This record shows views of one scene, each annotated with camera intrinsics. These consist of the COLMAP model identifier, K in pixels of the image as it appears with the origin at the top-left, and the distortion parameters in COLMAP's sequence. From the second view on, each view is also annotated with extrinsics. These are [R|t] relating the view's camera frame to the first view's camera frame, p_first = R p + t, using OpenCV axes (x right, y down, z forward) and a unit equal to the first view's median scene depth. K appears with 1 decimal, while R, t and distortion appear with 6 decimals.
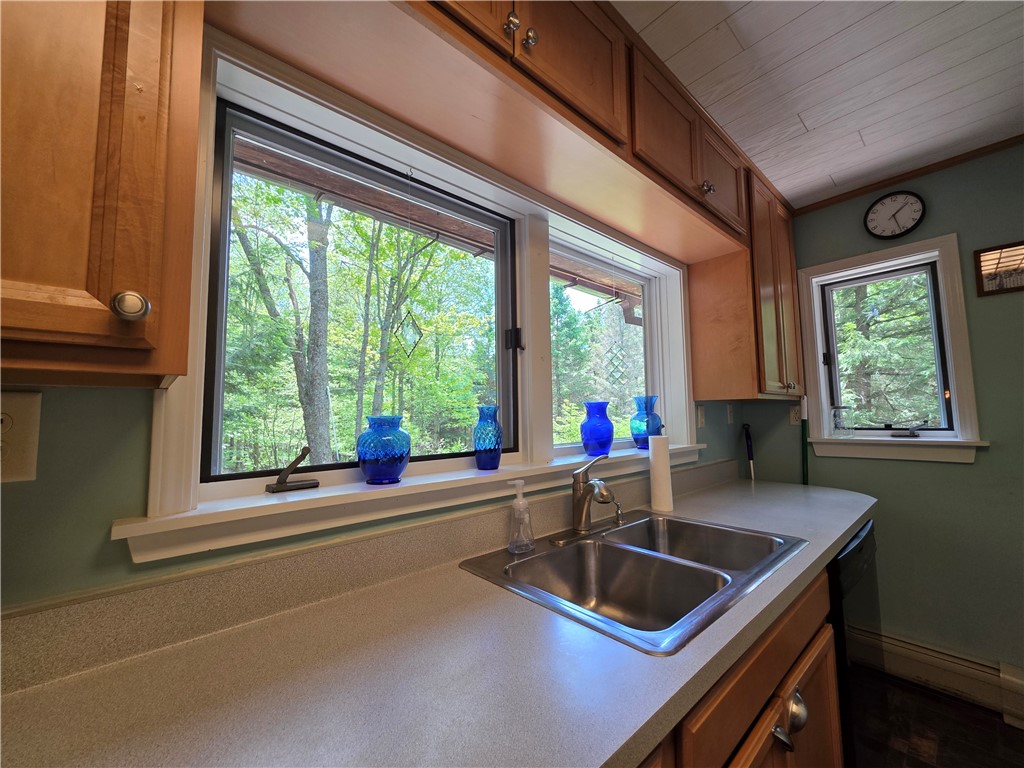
lens RADIAL K [[406.7, 0, 514.0], [0, 406.7, 381.3], [0, 0, 1]] dist [0.000325, 0.000423]
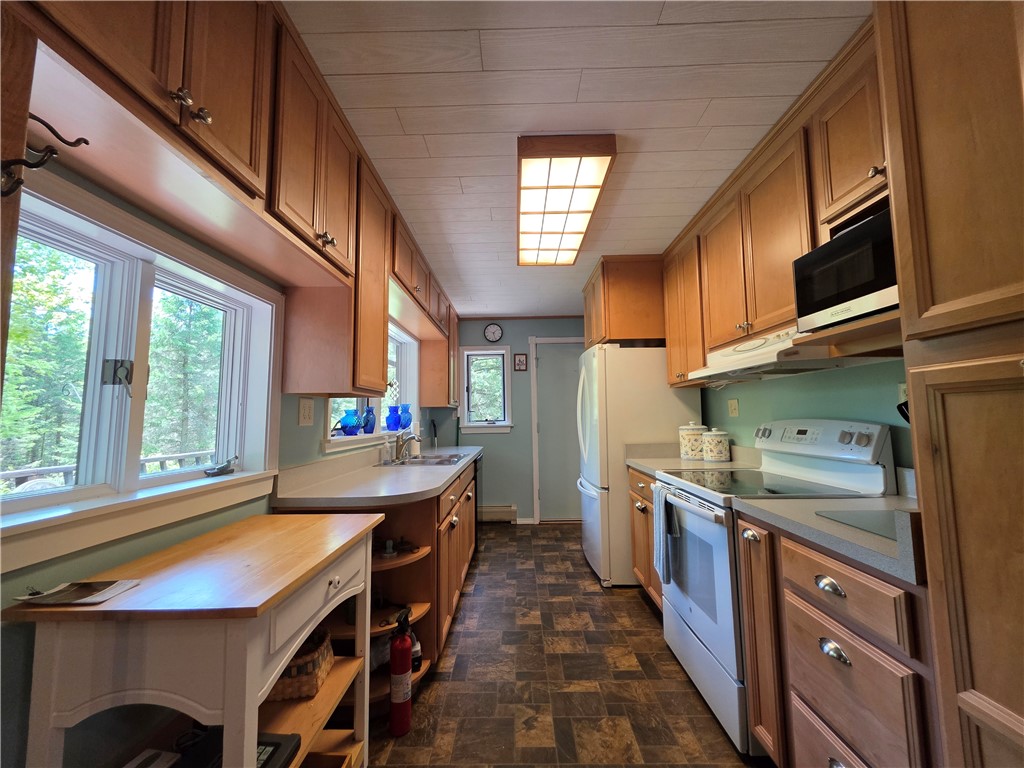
lens RADIAL K [[406.7, 0, 512.0], [0, 406.7, 382.0], [0, 0, 1]] dist [0.000325, 0.000423]
pose [[0.673442, 0.067692, 0.736135, -0.756745], [-0.056797, 0.997593, -0.039774, -0.022657], [-0.737055, -0.015024, 0.675665, -0.723944]]
